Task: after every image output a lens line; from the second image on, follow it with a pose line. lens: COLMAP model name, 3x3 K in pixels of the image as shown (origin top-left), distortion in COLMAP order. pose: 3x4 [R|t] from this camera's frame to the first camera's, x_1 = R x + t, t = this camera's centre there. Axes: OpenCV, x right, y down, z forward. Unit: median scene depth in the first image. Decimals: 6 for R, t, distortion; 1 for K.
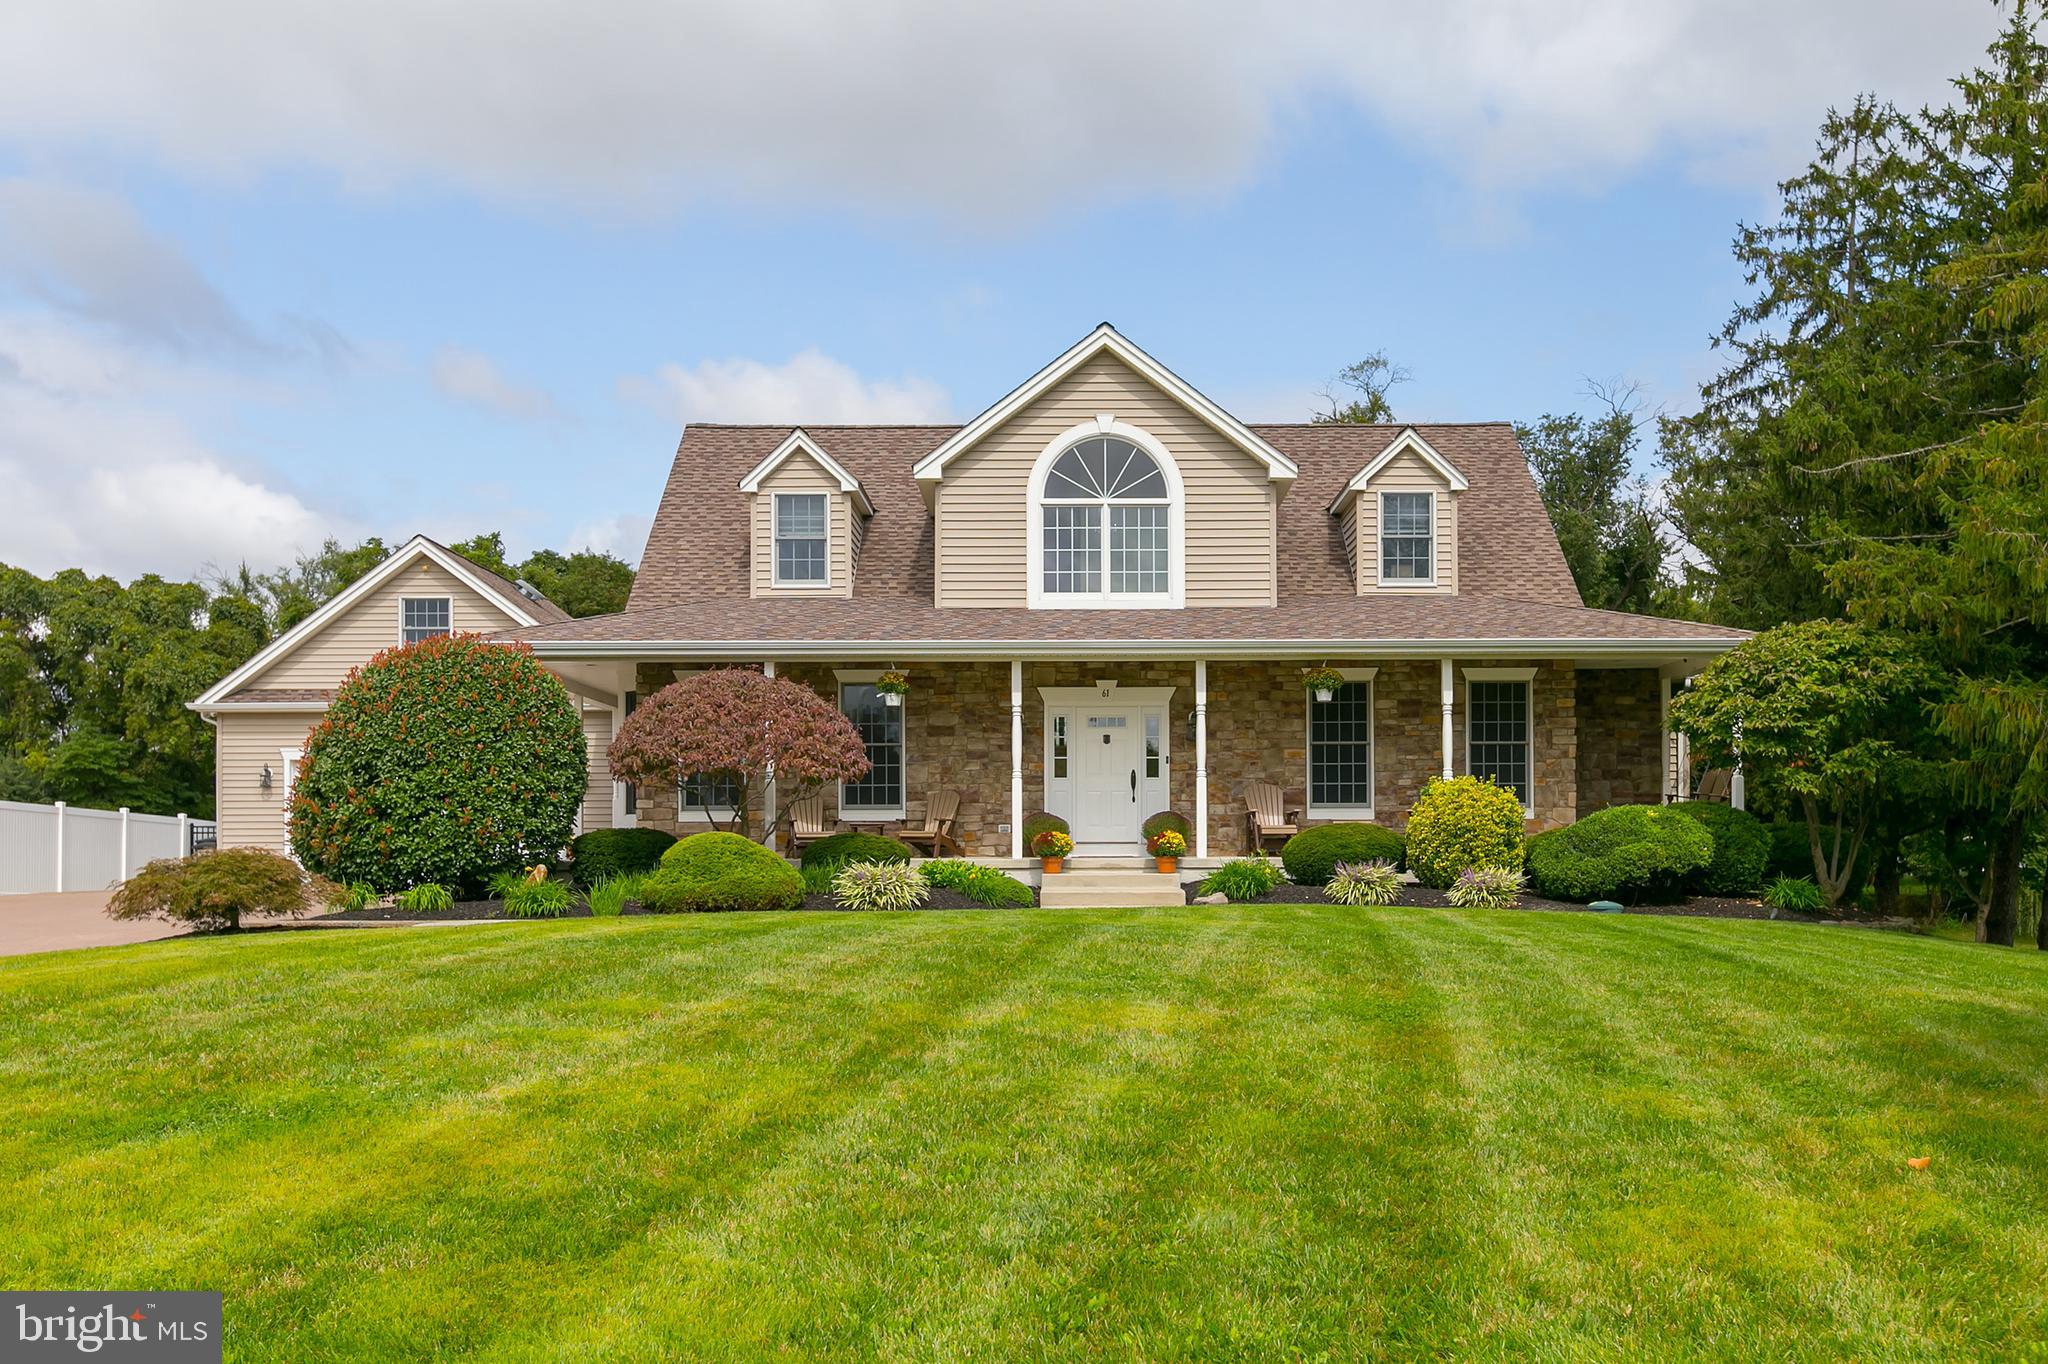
lens RADIAL K [[1740.2, 0, 1031.4], [0, 1740.2, 769.6], [0, 0, 1]] dist [0.001323, -0.002659]
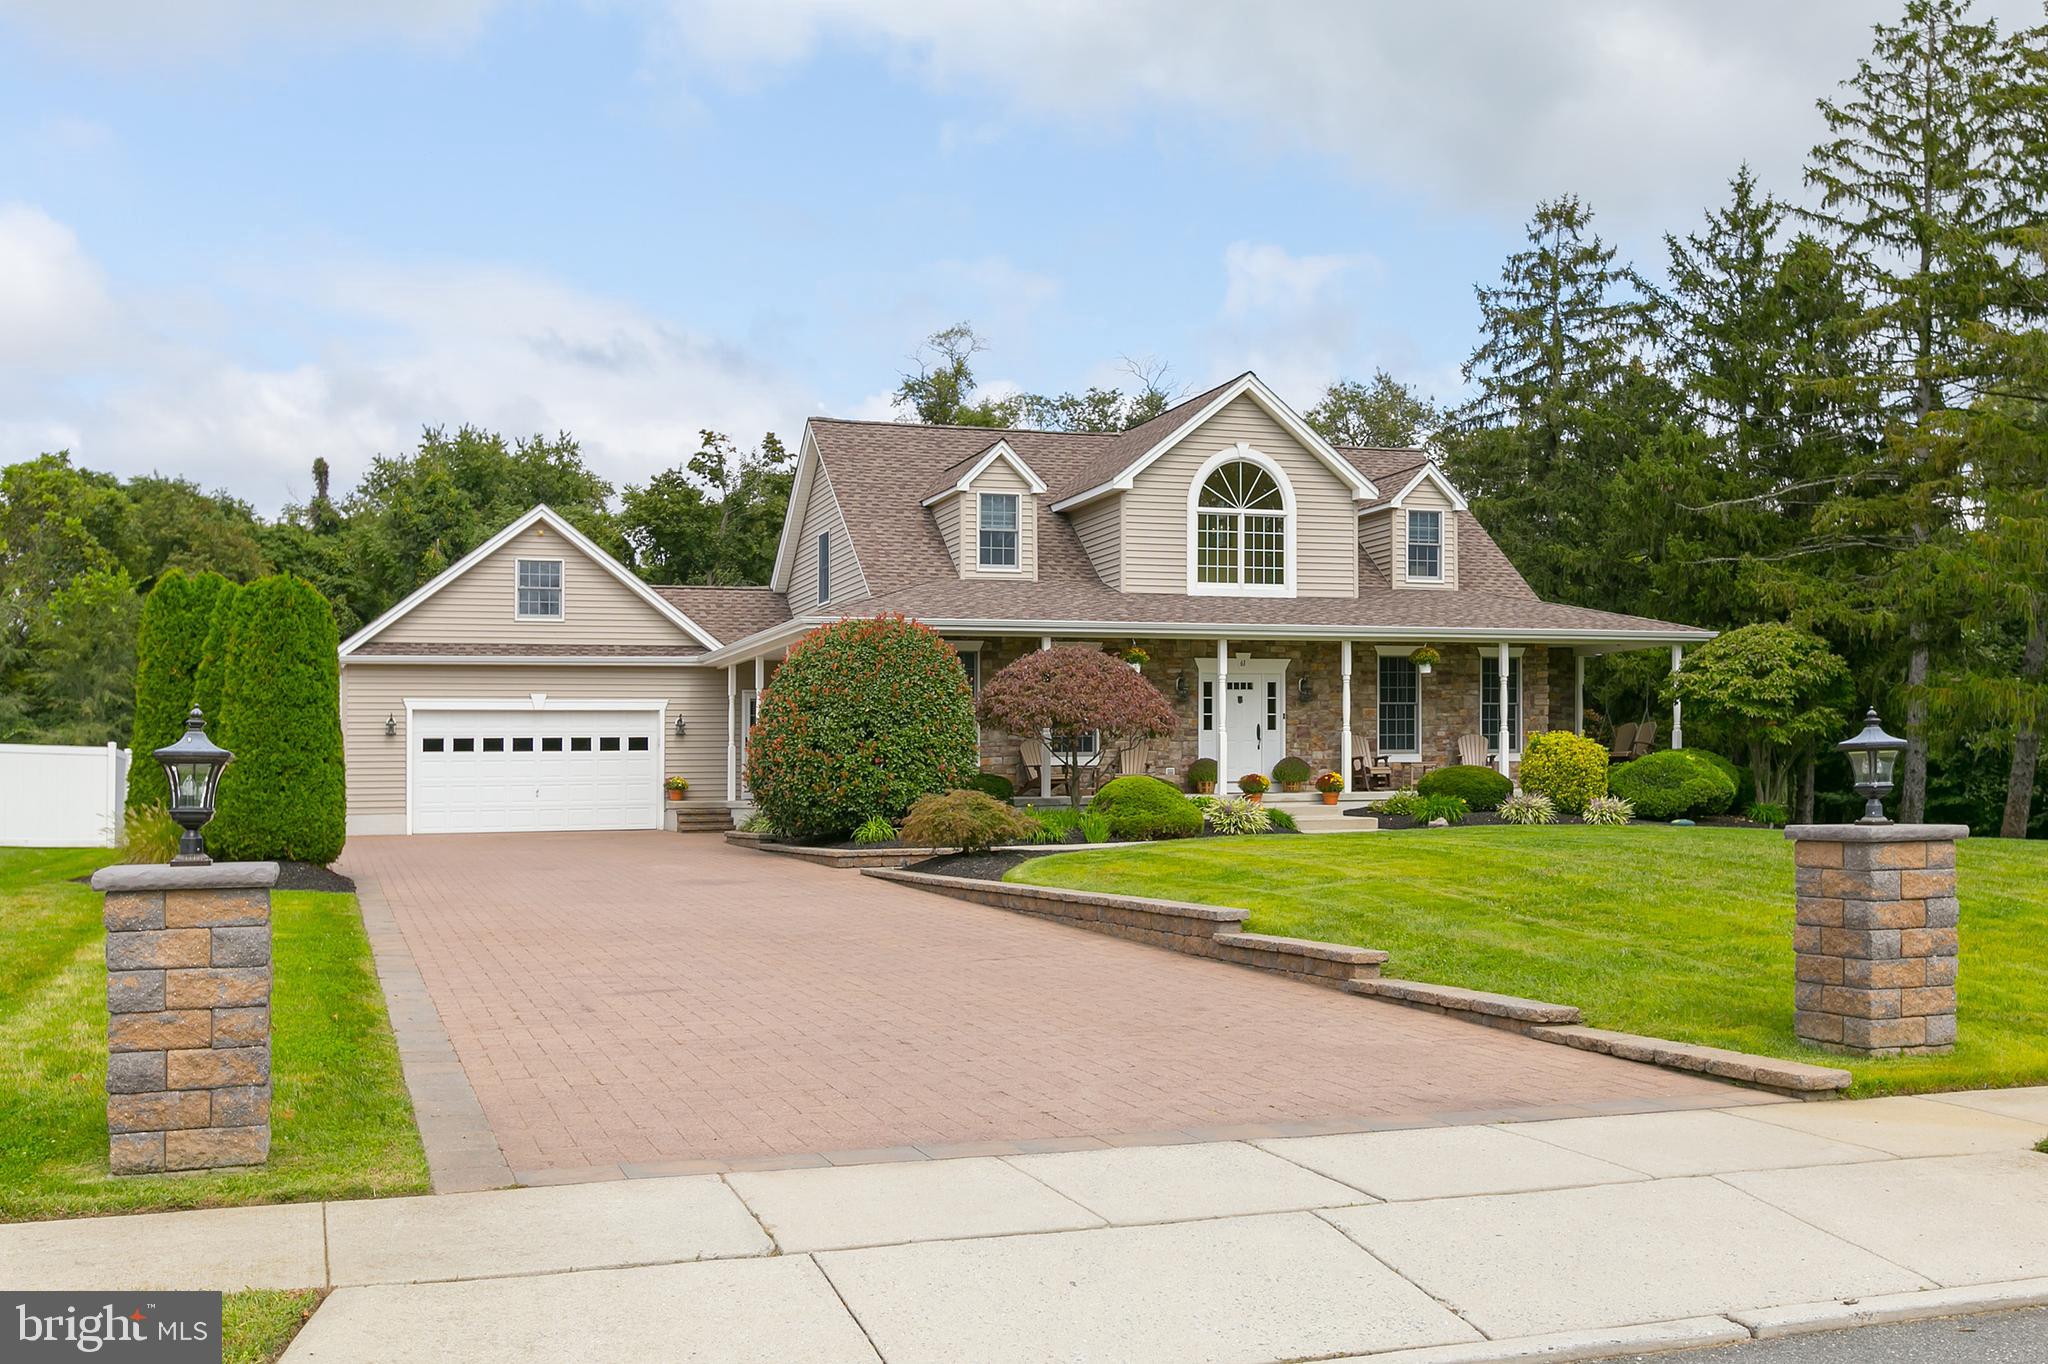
lens RADIAL K [[1746.4, 0, 1022.9], [0, 1746.4, 683.7], [0, 0, 1]] dist [0.003213, 0.001394]
pose [[0.948659, 0.009321, 0.316163, -0.506353], [-0.005210, 0.999891, -0.013846, -0.010562], [-0.316257, 0.011488, 0.948604, -0.152274]]
